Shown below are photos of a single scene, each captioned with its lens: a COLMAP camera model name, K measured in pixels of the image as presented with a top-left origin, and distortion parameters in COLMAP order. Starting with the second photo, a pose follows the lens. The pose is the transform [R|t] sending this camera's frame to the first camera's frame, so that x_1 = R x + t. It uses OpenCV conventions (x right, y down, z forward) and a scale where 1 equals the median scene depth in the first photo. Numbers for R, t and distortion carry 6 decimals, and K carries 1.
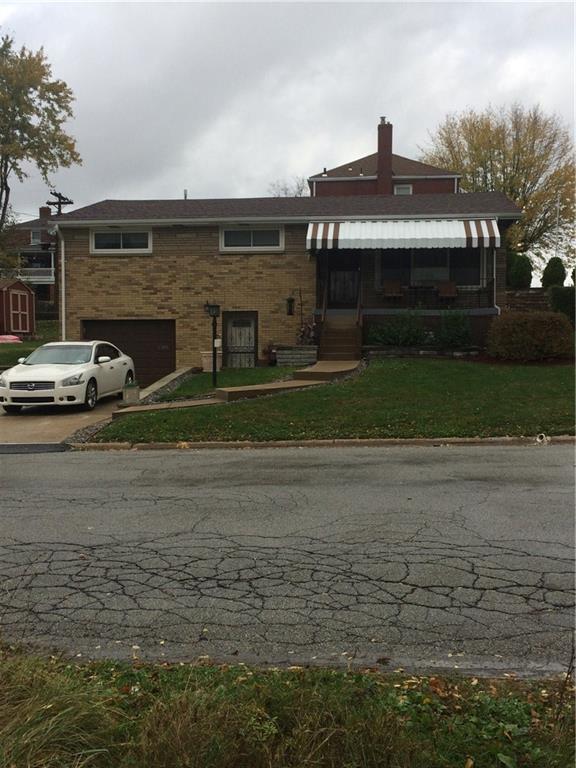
lens RADIAL K [[829.5, 0, 292.0], [0, 829.5, 377.2], [0, 0, 1]] dist [0.045122, 0.000000]
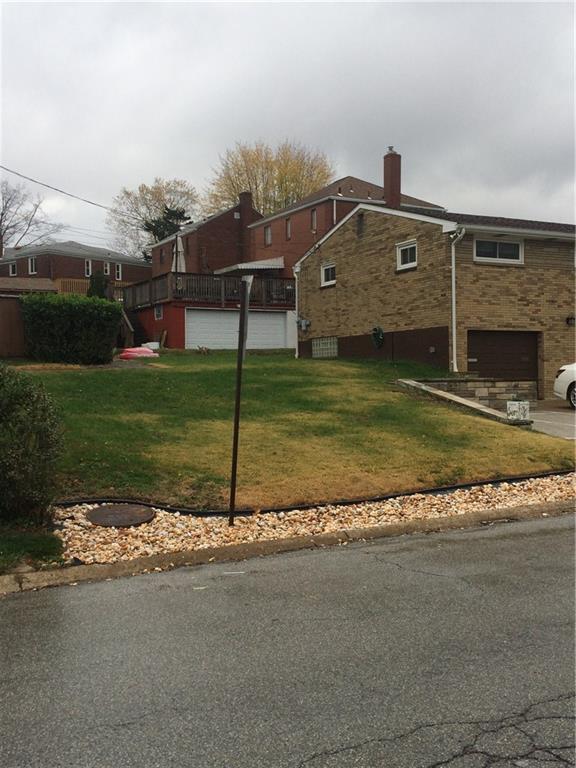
lens RADIAL K [[829.5, 0, 287.3], [0, 829.5, 381.4], [0, 0, 1]] dist [0.045122, 0.000000]
pose [[0.822356, -0.011089, 0.568865, -0.972685], [0.024229, 0.999586, -0.015540, -0.000469], [-0.568457, 0.026563, 0.822284, 0.342169]]
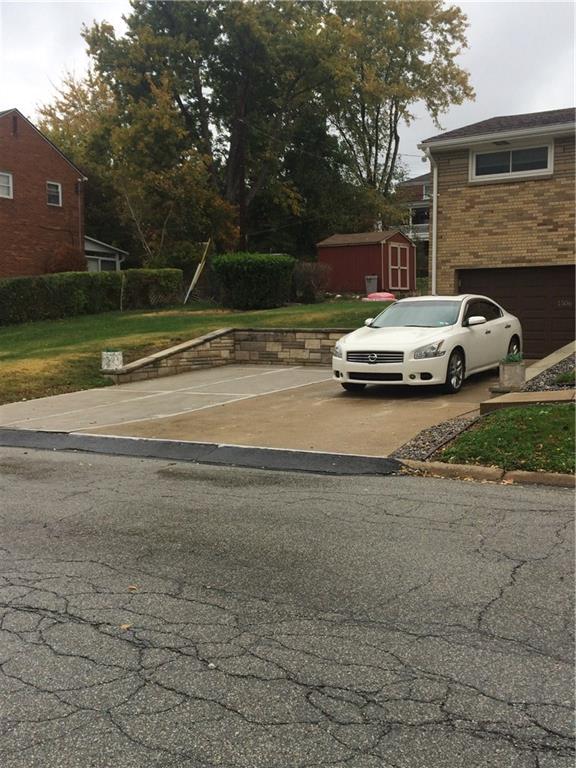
lens RADIAL K [[829.5, 0, 293.4], [0, 829.5, 378.2], [0, 0, 1]] dist [0.045122, 0.000000]
pose [[0.893594, 0.032491, -0.447698, -0.037234], [-0.010382, 0.998606, 0.051748, -0.005786], [0.448755, -0.041594, 0.892686, 0.233570]]
